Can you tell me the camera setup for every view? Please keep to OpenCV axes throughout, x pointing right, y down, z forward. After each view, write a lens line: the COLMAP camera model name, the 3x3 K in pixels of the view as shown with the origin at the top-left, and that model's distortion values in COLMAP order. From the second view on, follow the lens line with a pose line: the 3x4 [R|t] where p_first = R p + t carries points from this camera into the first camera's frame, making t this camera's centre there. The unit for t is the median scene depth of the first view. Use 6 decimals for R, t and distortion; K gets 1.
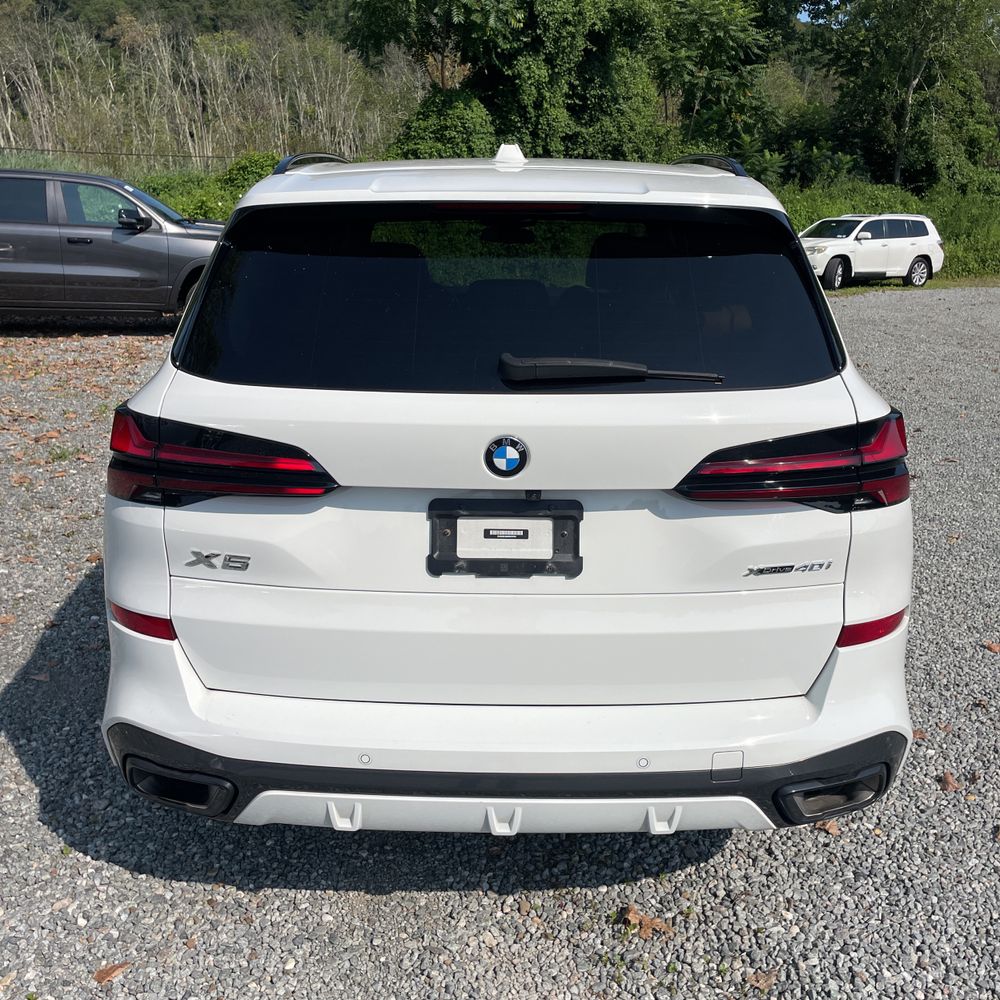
lens RADIAL K [[996.1, 0, 496.8], [0, 996.1, 485.5], [0, 0, 1]] dist [0.107544, -0.146147]
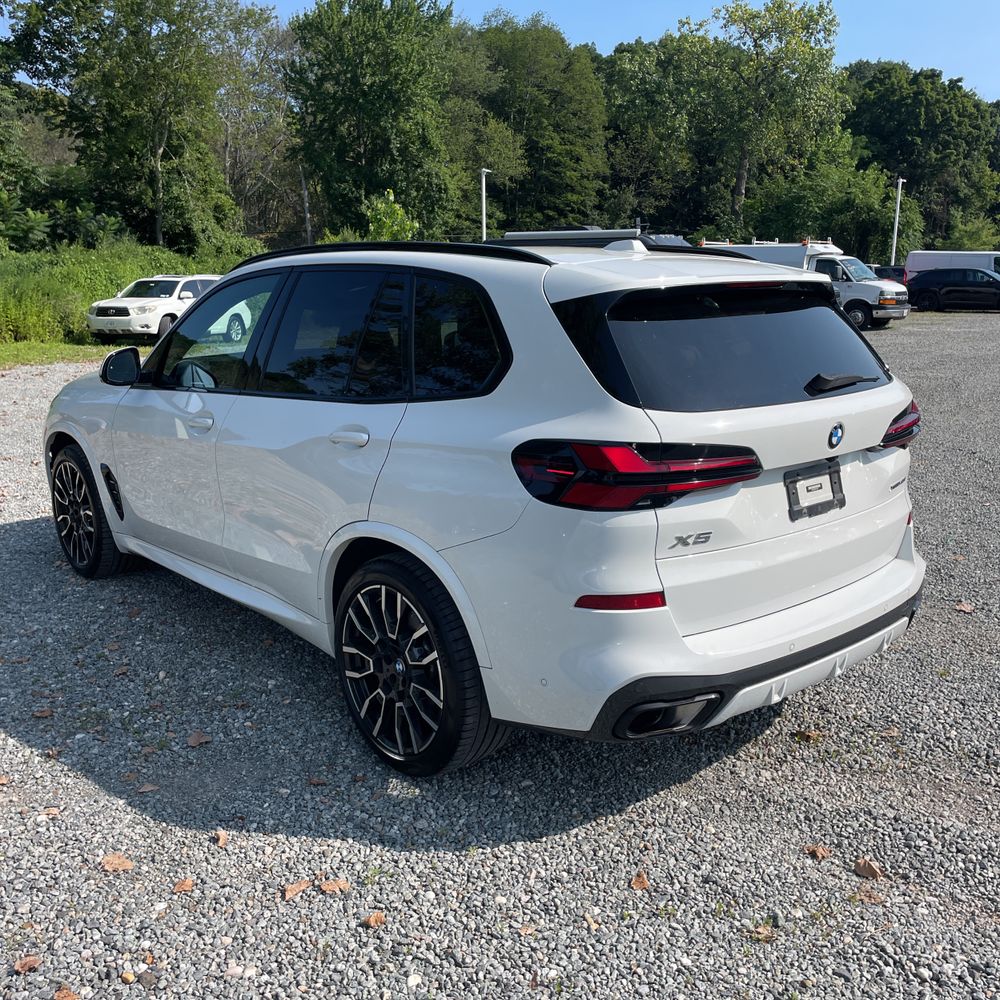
lens RADIAL K [[1006.7, 0, 498.1], [0, 1006.7, 491.1], [0, 0, 1]] dist [0.088363, -0.120603]
pose [[0.741649, -0.153328, 0.653029, -0.730688], [0.185943, 0.982367, 0.019478, -0.036634], [-0.644501, 0.106981, 0.757083, 0.049690]]
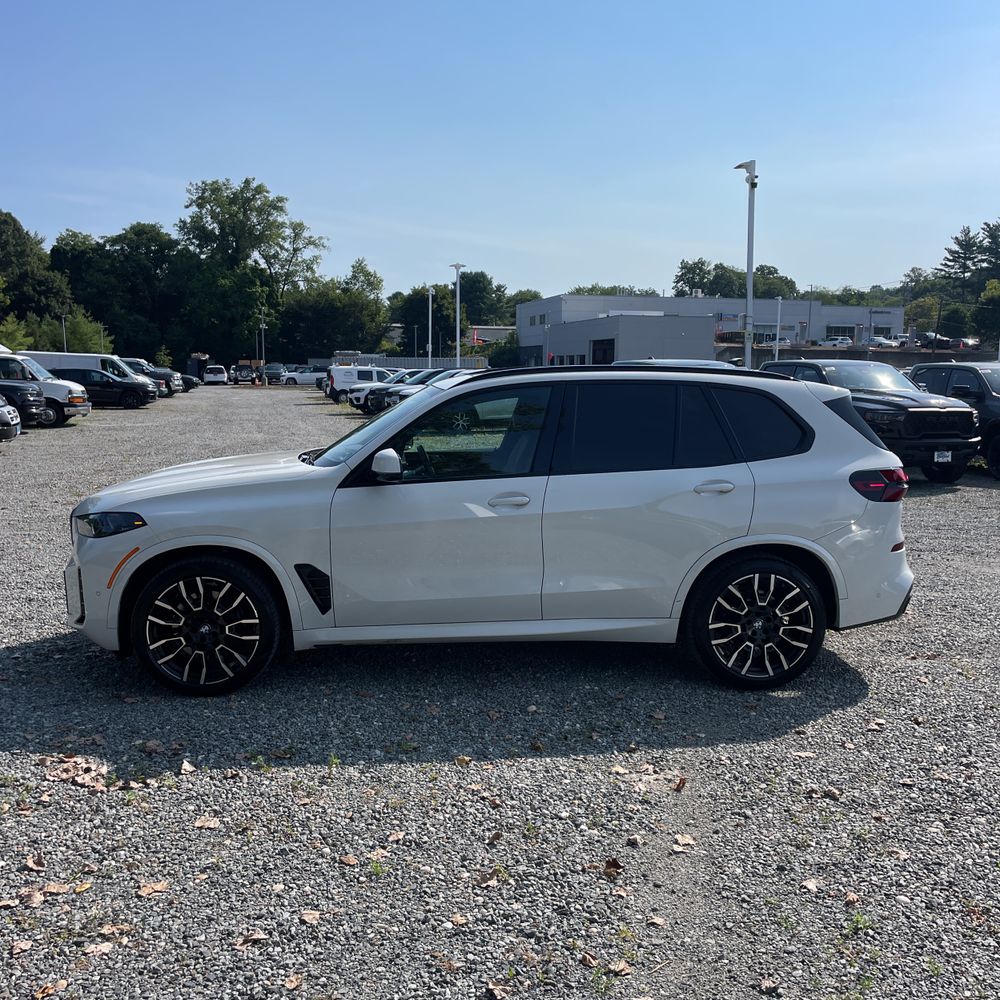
lens RADIAL K [[996.1, 0, 496.8], [0, 996.1, 485.5], [0, 0, 1]] dist [0.107544, -0.146147]
pose [[-0.092227, -0.121549, 0.988291, -1.600276], [0.251394, 0.957526, 0.141225, -0.370351], [-0.963481, 0.261476, -0.057753, 1.185243]]
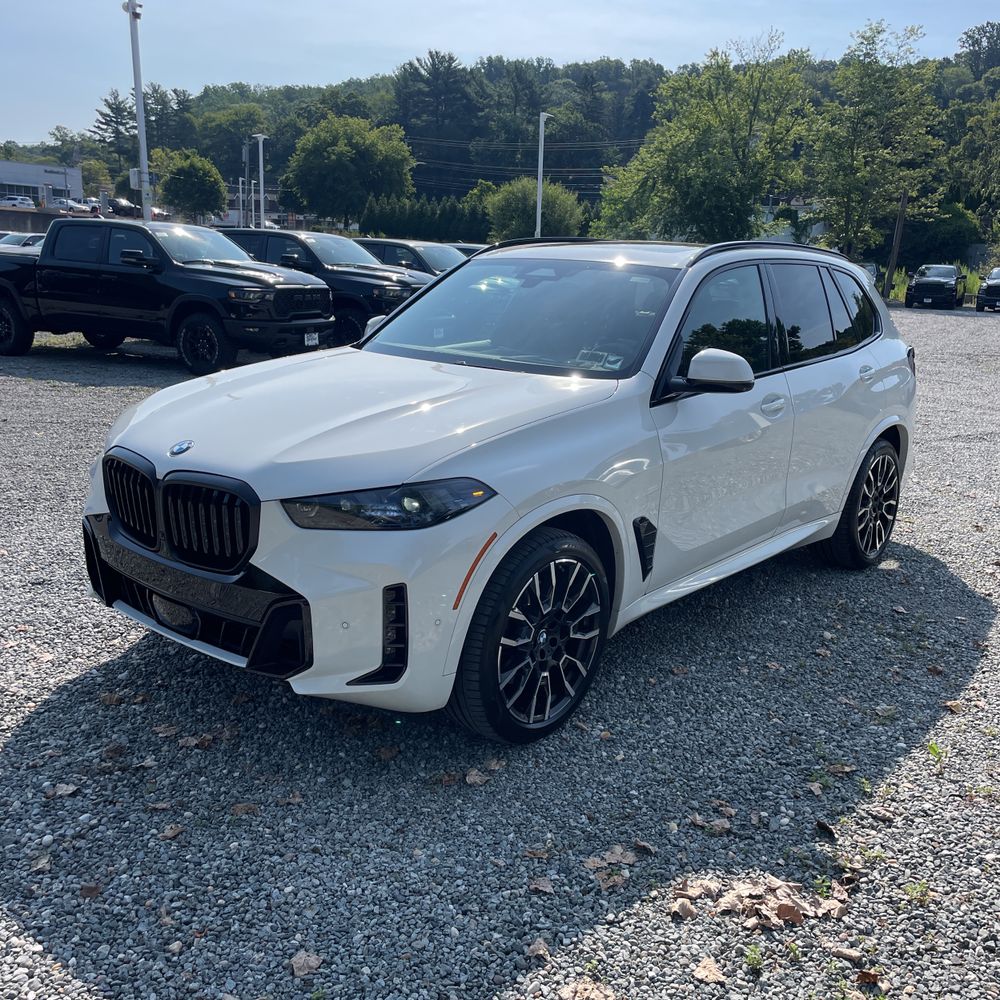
lens RADIAL K [[1001.2, 0, 503.1], [0, 1001.2, 481.7], [0, 0, 1]] dist [0.088157, -0.110270]
pose [[-0.772438, -0.173733, 0.610866, -0.723712], [0.122163, 0.903248, 0.411363, -0.590347], [-0.623230, 0.392377, -0.676479, 2.120798]]
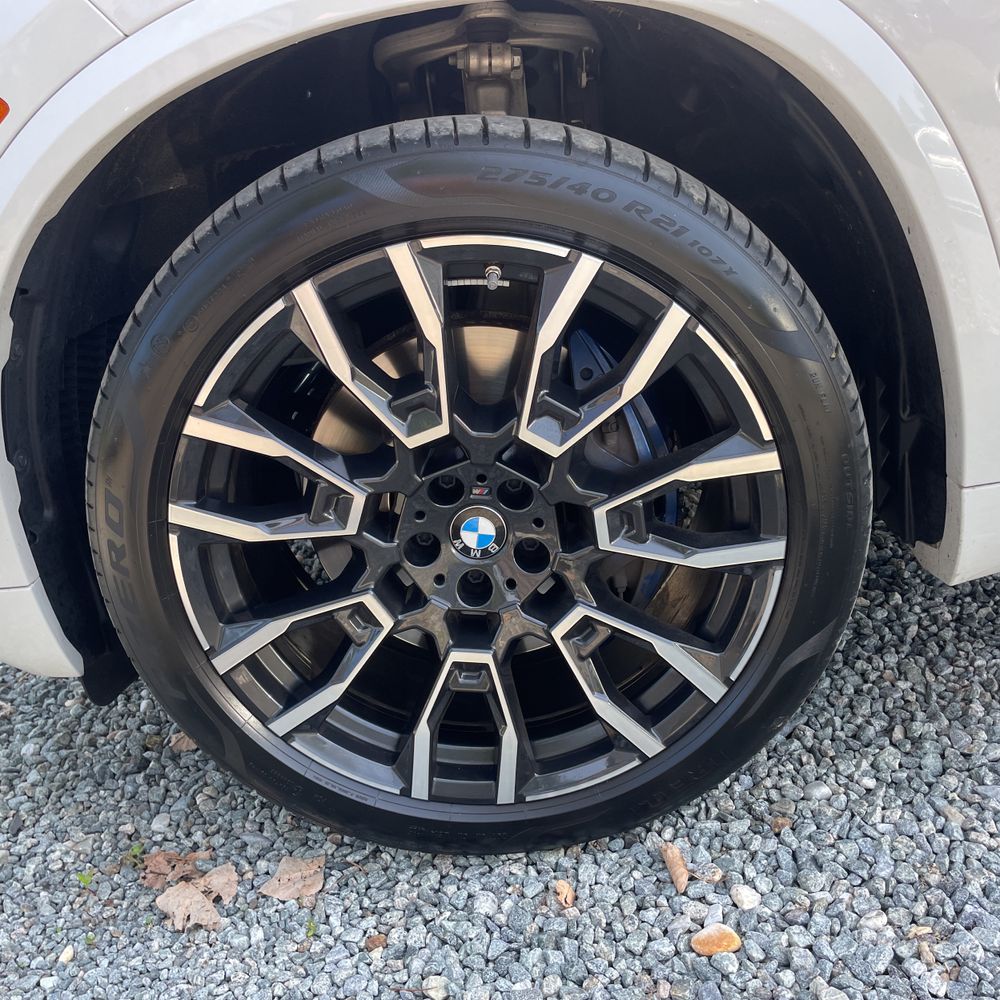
lens RADIAL K [[995.9, 0, 506.0], [0, 995.9, 490.7], [0, 0, 1]] dist [0.105400, -0.146742]
pose [[-0.005678, -0.354930, 0.934876, -0.457798], [0.402076, 0.855179, 0.327114, -0.177285], [-0.915589, 0.377749, 0.137853, 1.497152]]
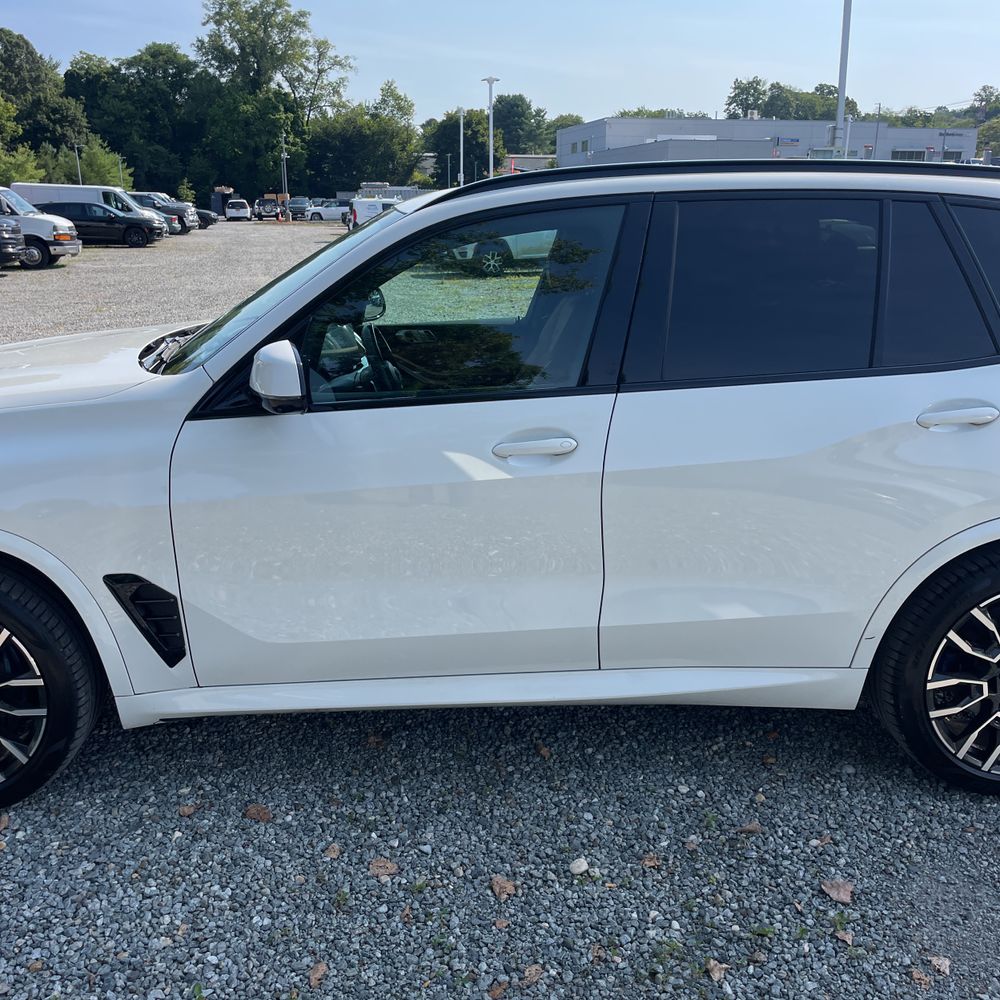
lens RADIAL K [[1001.2, 0, 503.1], [0, 1001.2, 481.7], [0, 0, 1]] dist [0.088157, -0.110270]
pose [[-0.060957, -0.271778, 0.960427, -0.896712], [0.258524, 0.925083, 0.278185, -0.323596], [-0.964080, 0.265251, 0.013871, 1.112551]]
